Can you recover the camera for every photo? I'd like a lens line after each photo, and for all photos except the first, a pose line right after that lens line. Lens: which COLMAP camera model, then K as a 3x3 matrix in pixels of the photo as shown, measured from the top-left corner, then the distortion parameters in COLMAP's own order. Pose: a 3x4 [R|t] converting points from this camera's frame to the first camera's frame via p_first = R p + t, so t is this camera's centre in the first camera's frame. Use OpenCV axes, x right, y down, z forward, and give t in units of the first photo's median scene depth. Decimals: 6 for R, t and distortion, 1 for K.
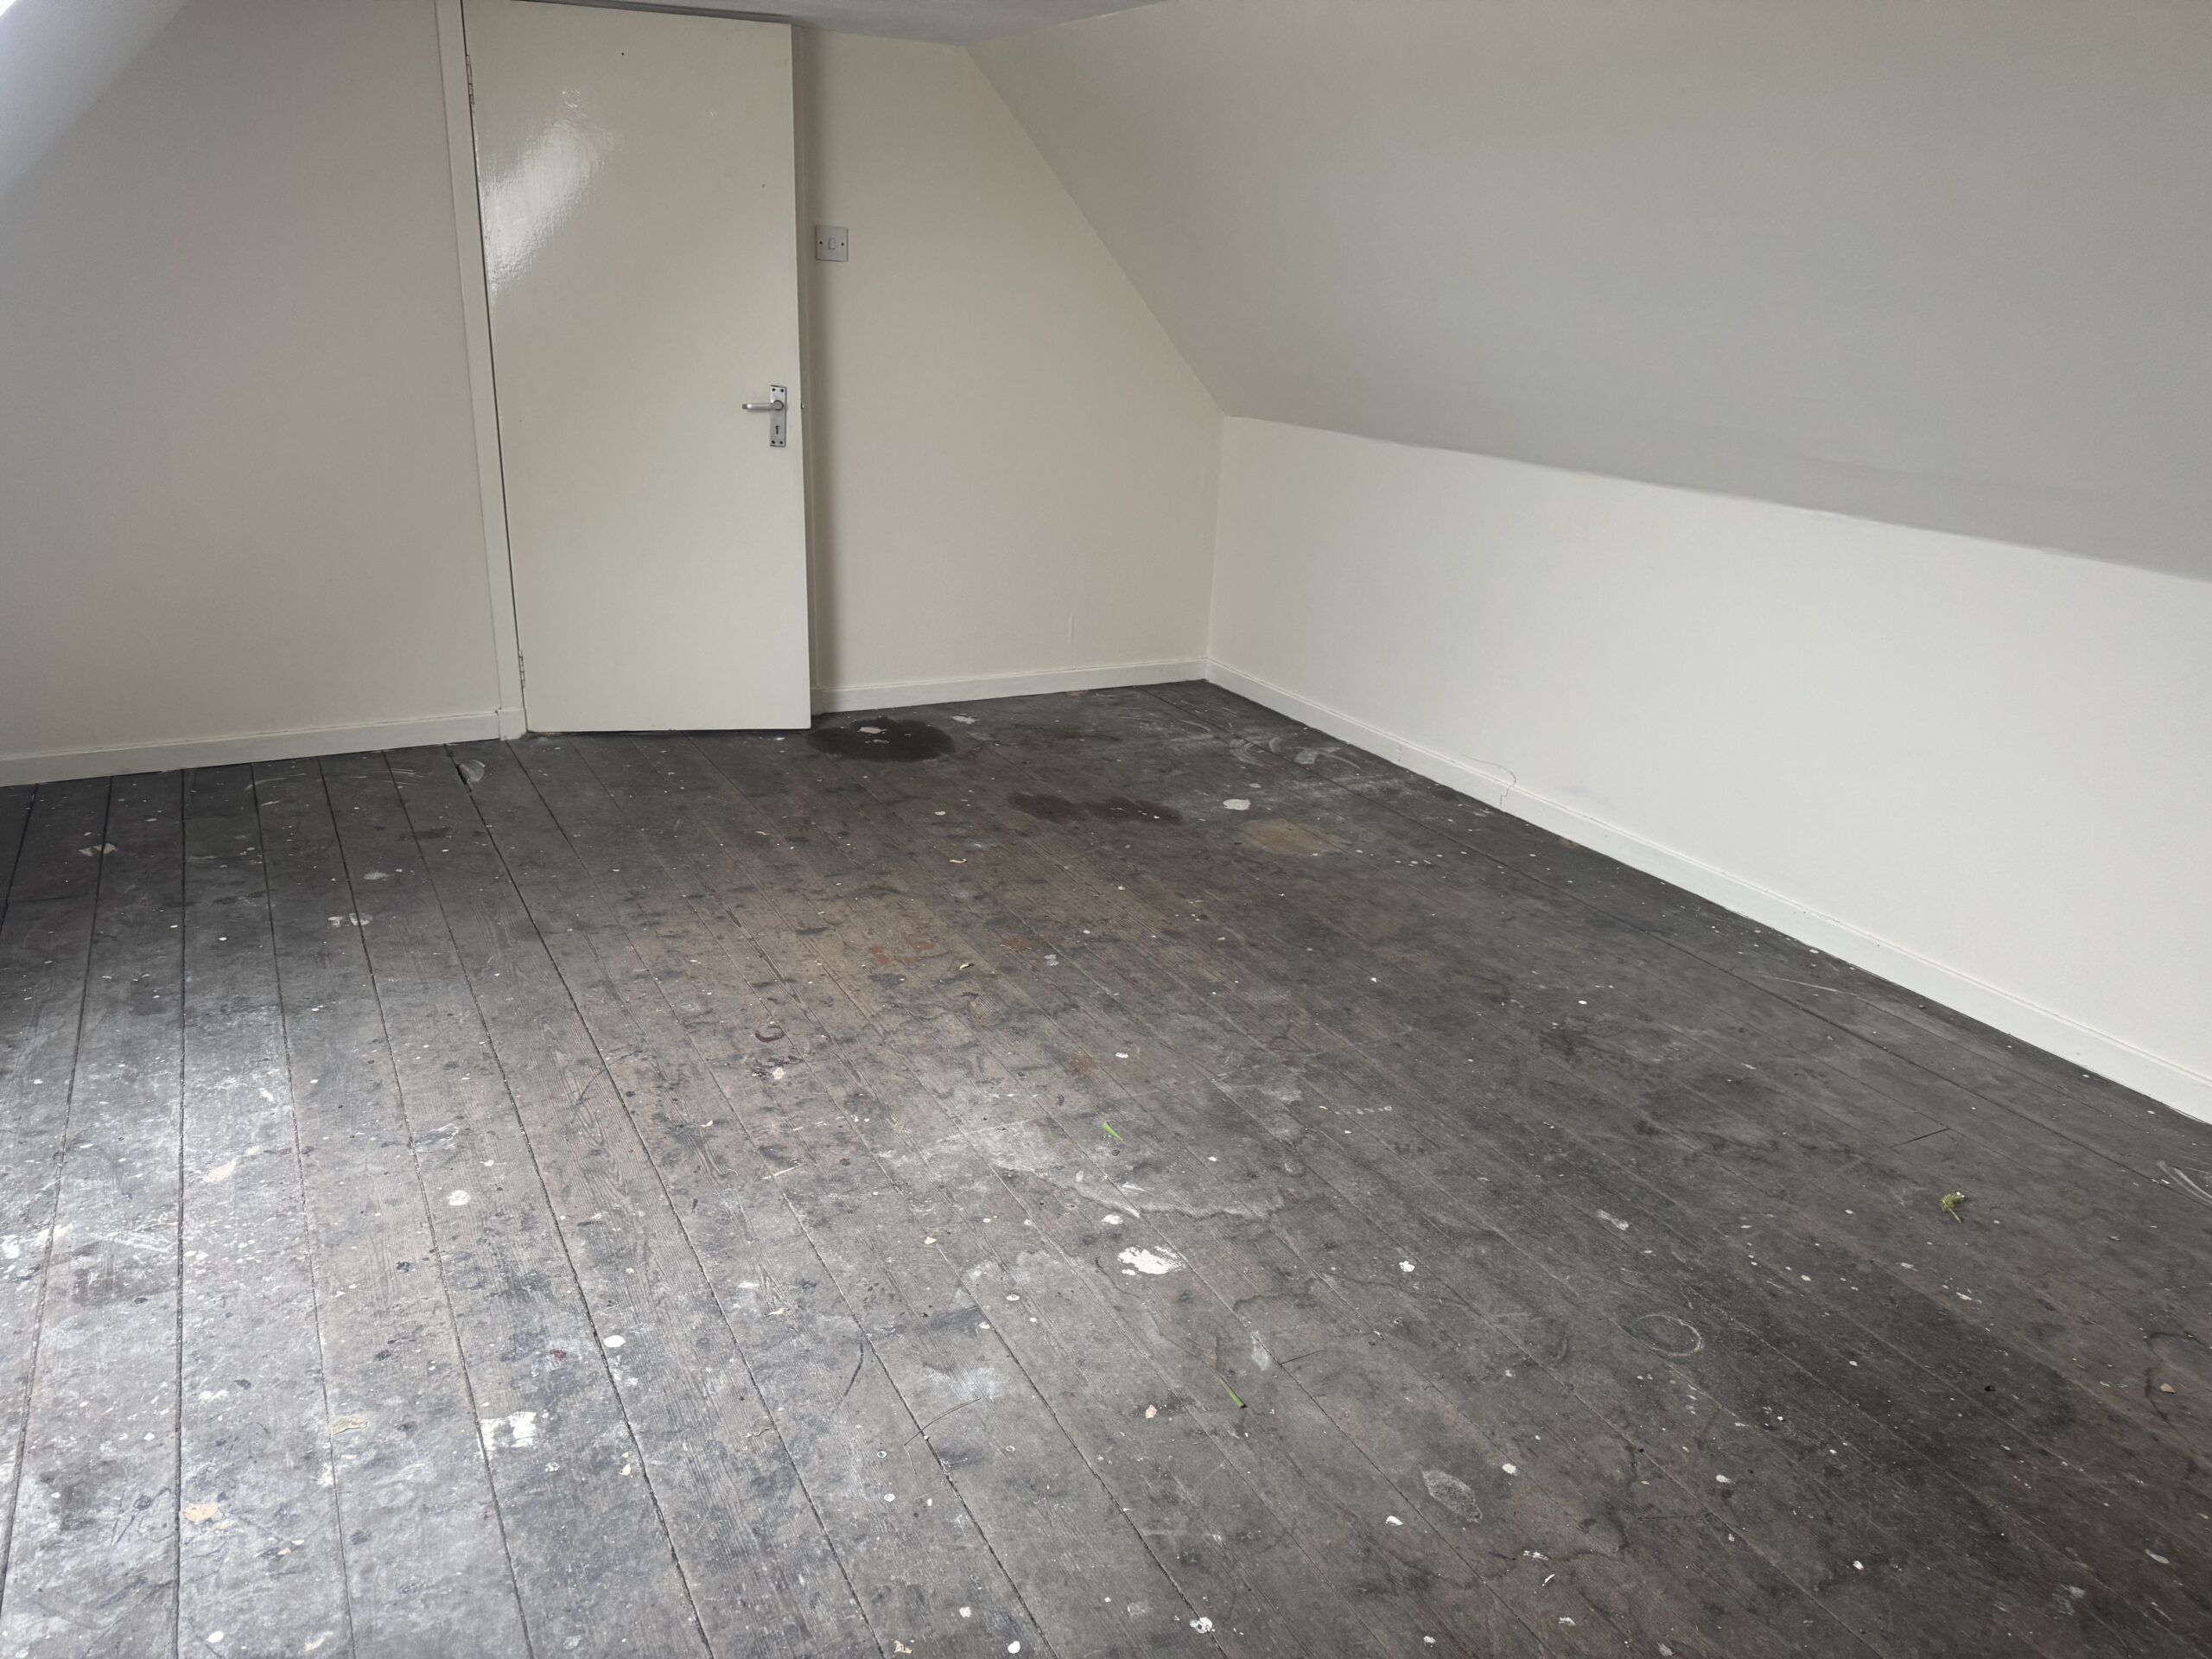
lens RADIAL K [[1610.3, 0, 1102.5], [0, 1610.3, 844.6], [0, 0, 1]] dist [0.143488, -0.180556]
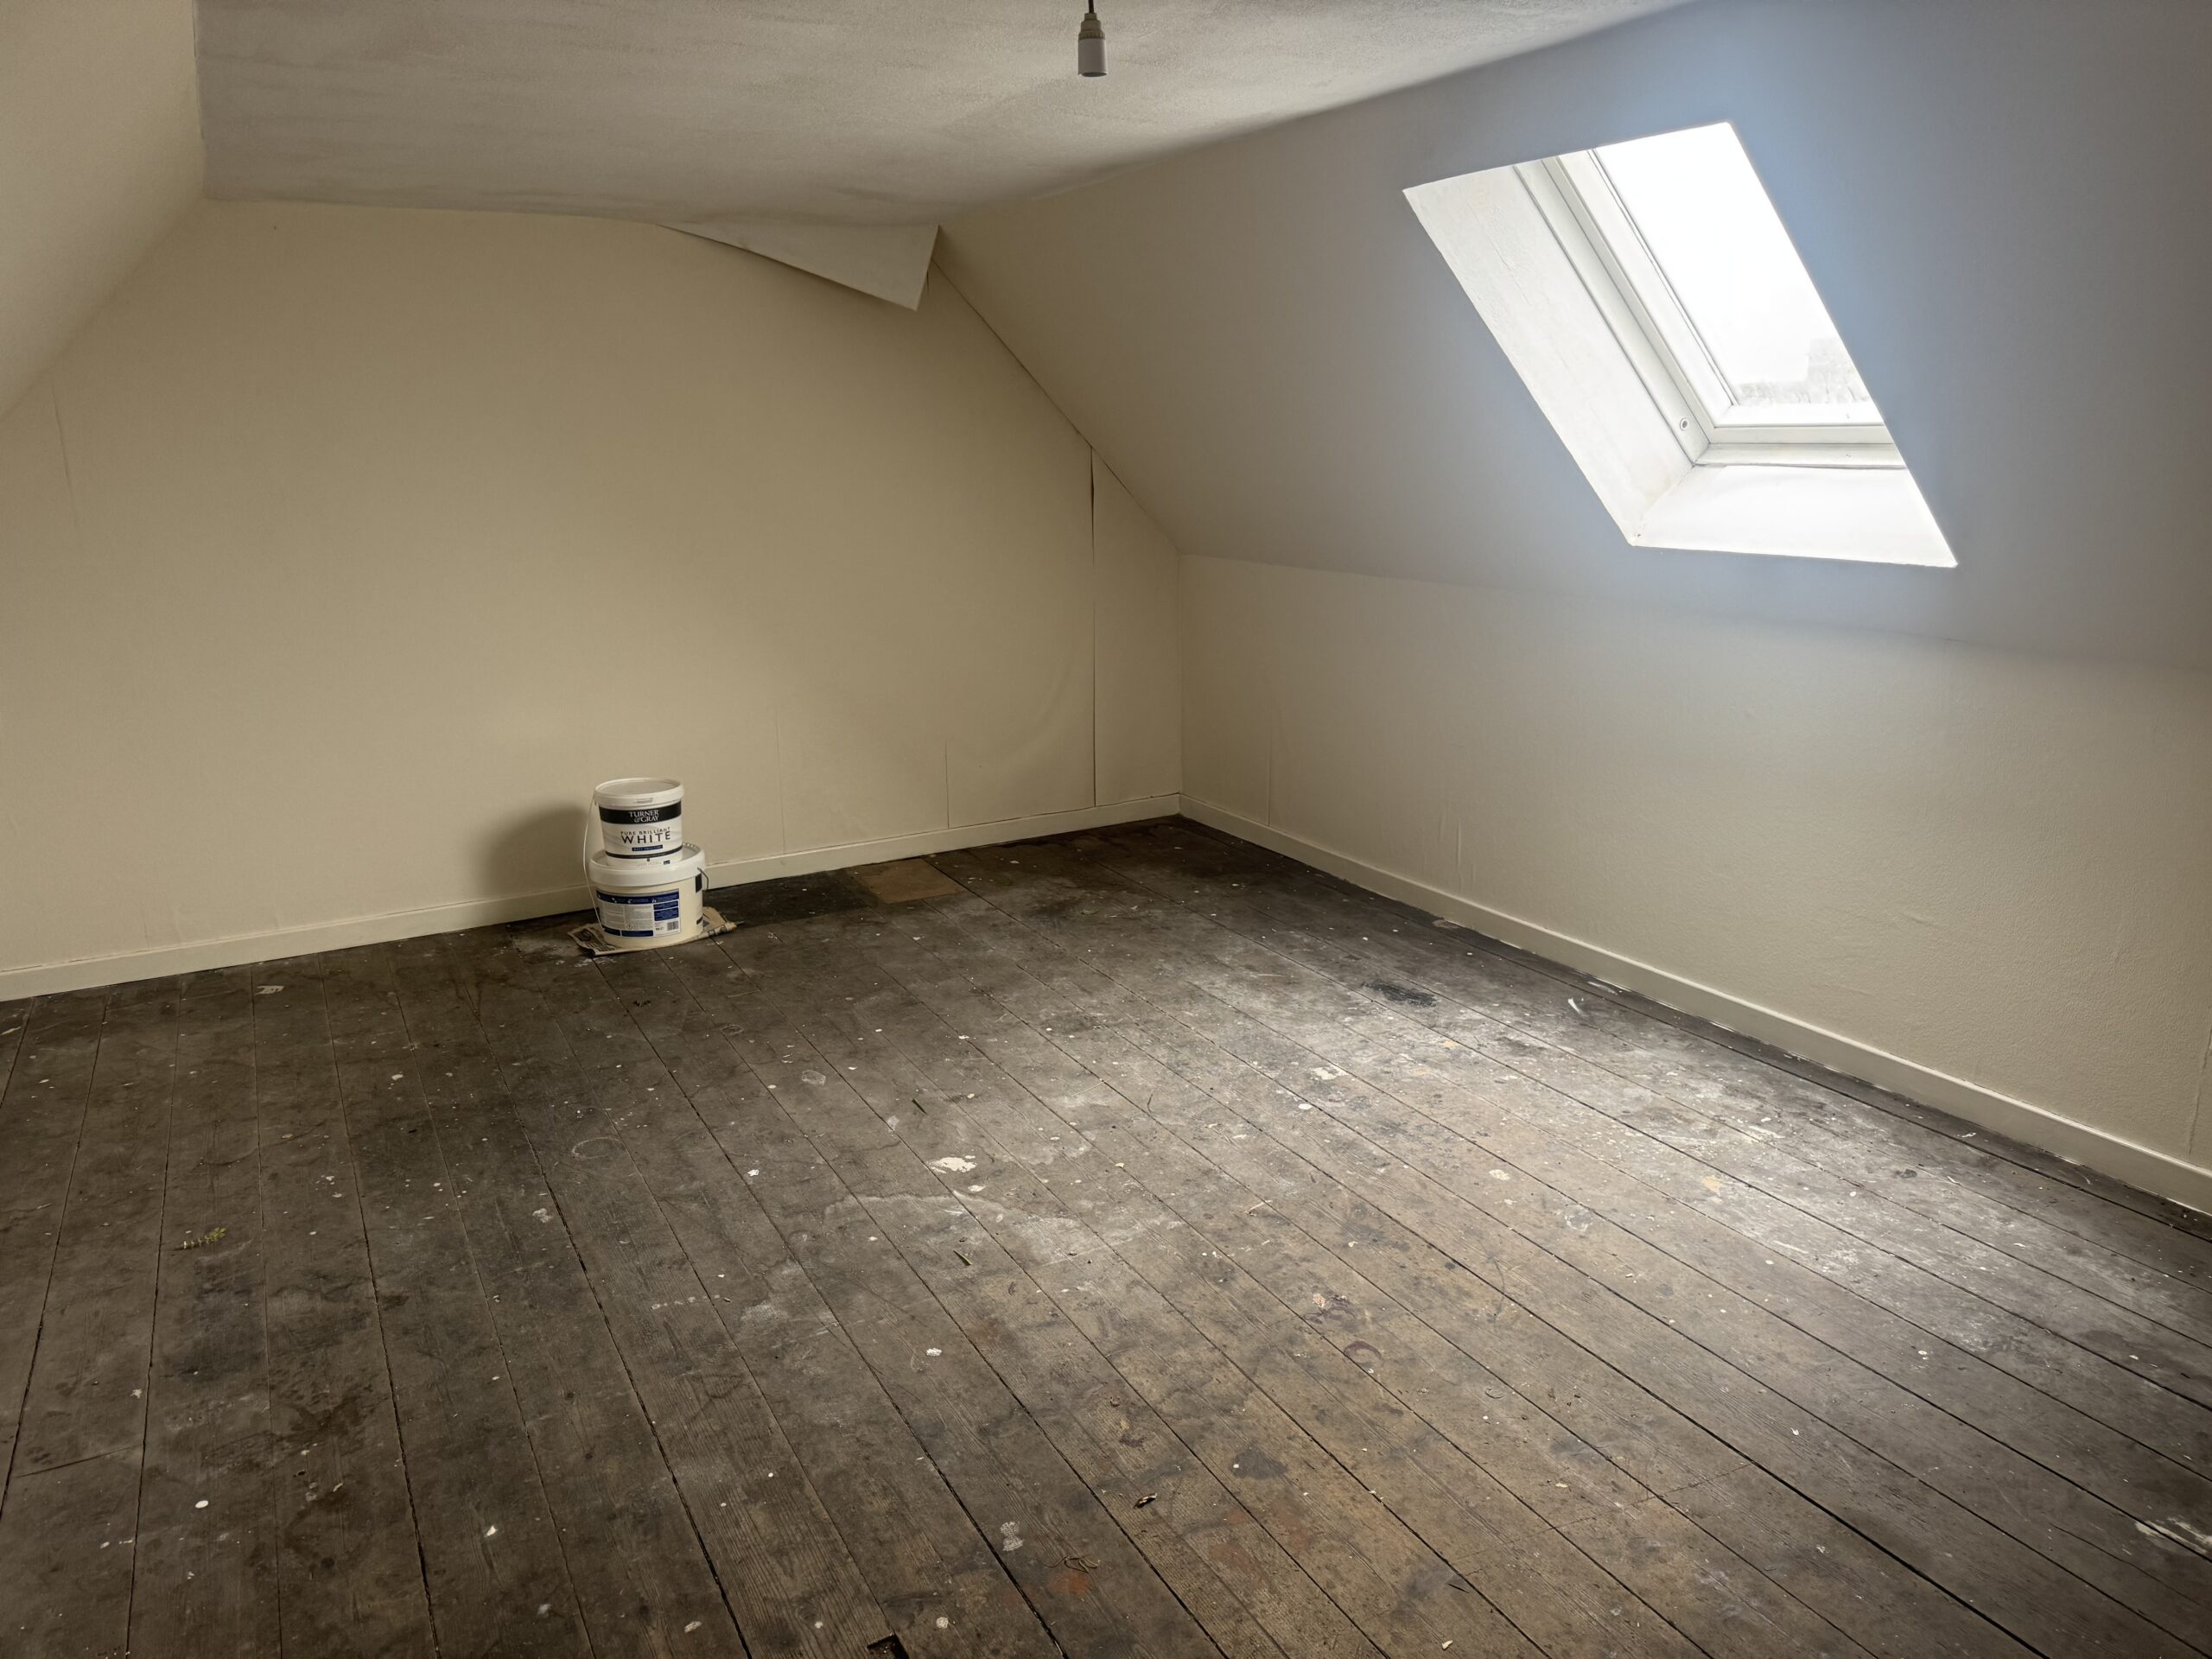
lens RADIAL K [[1610.3, 0, 1102.5], [0, 1610.3, 844.6], [0, 0, 1]] dist [0.143488, -0.180556]
pose [[-0.999728, -0.023115, -0.003101, -0.075080], [-0.020878, 0.827771, 0.560677, -0.635976], [-0.010393, 0.560589, -0.828029, 1.764448]]
